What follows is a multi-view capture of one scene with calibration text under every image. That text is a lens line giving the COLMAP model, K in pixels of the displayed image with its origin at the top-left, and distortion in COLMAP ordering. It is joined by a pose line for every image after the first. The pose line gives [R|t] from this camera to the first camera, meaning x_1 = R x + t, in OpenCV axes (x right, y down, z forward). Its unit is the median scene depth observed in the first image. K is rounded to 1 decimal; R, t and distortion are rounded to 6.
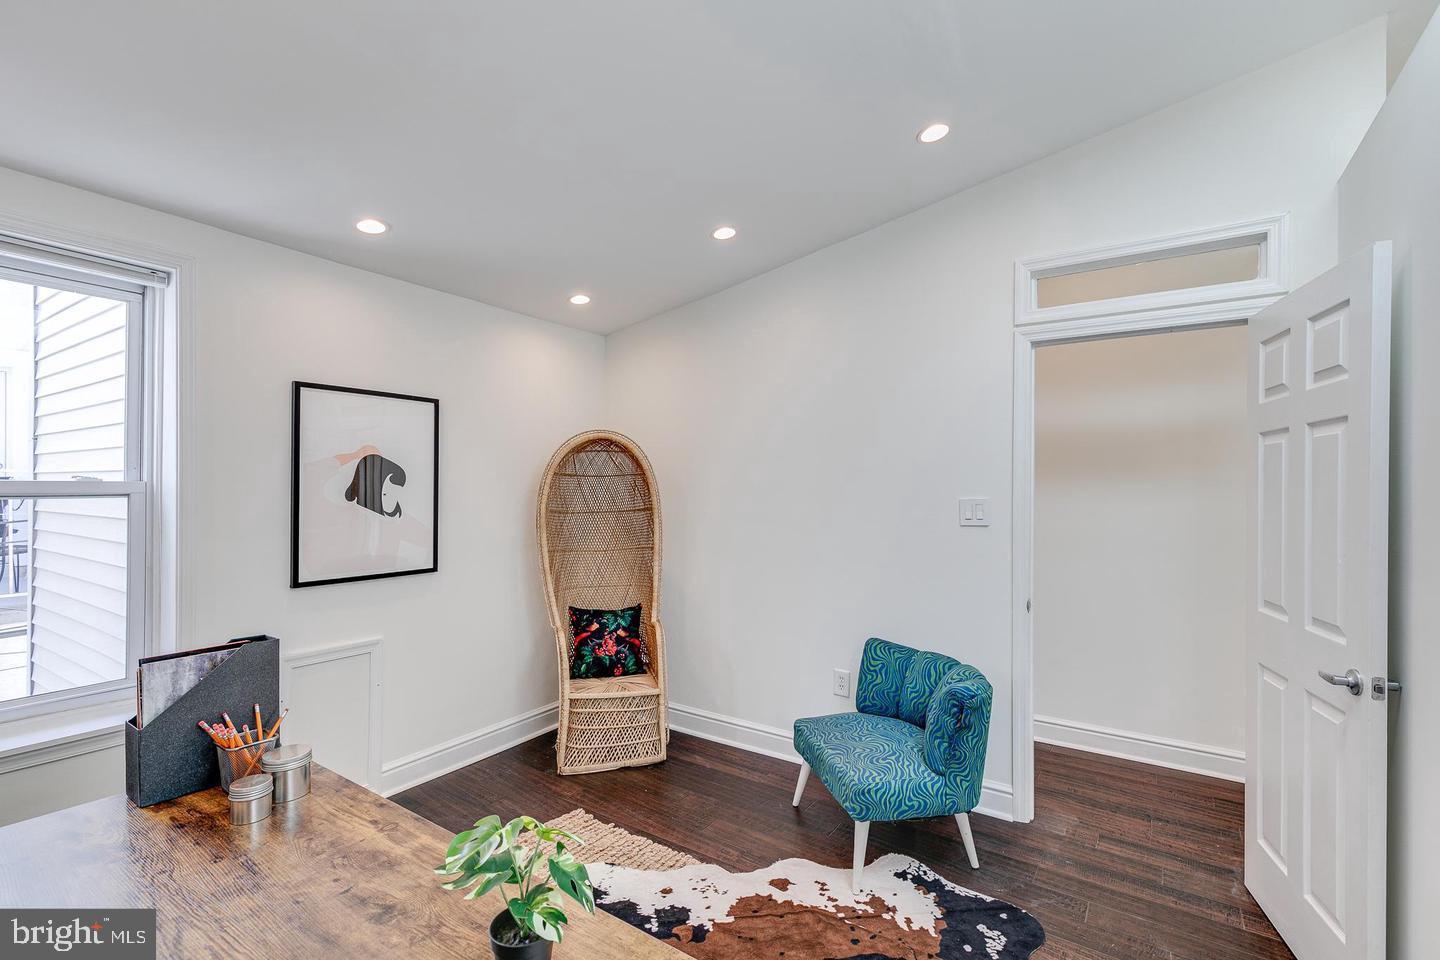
lens RADIAL K [[656.5, 0, 719.5], [0, 656.5, 489.5], [0, 0, 1]] dist [0.001523, 0.000373]
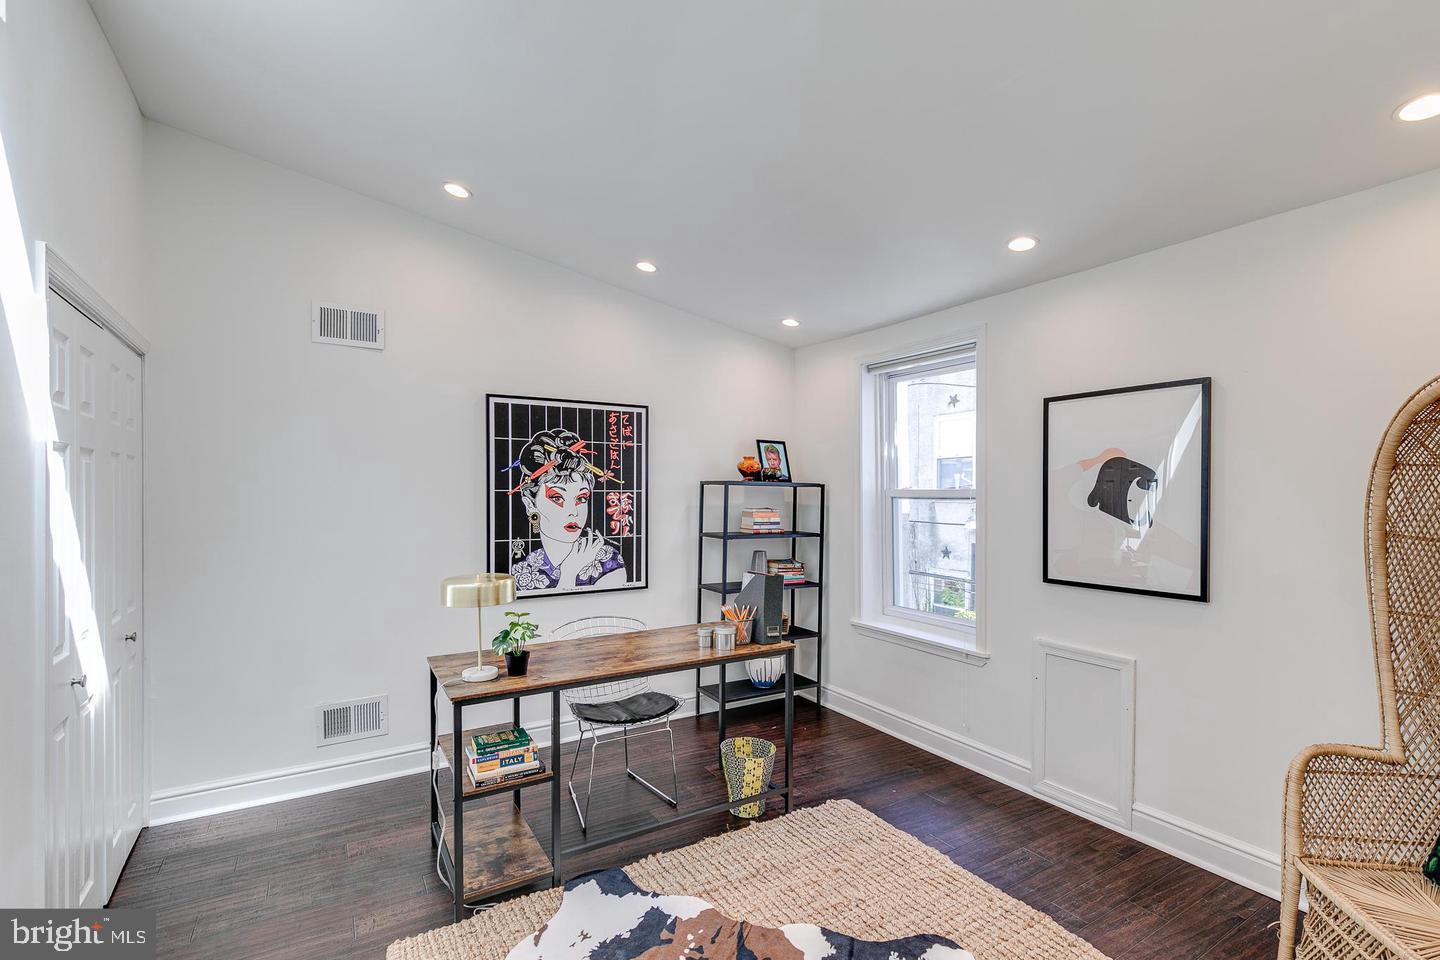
lens RADIAL K [[656.5, 0, 719.5], [0, 656.5, 489.5], [0, 0, 1]] dist [0.001523, 0.000373]
pose [[-0.432954, -0.008952, -0.901371, 0.568088], [-0.001132, 0.999955, -0.009387, 0.002176], [0.901415, -0.003044, -0.432945, 0.924022]]
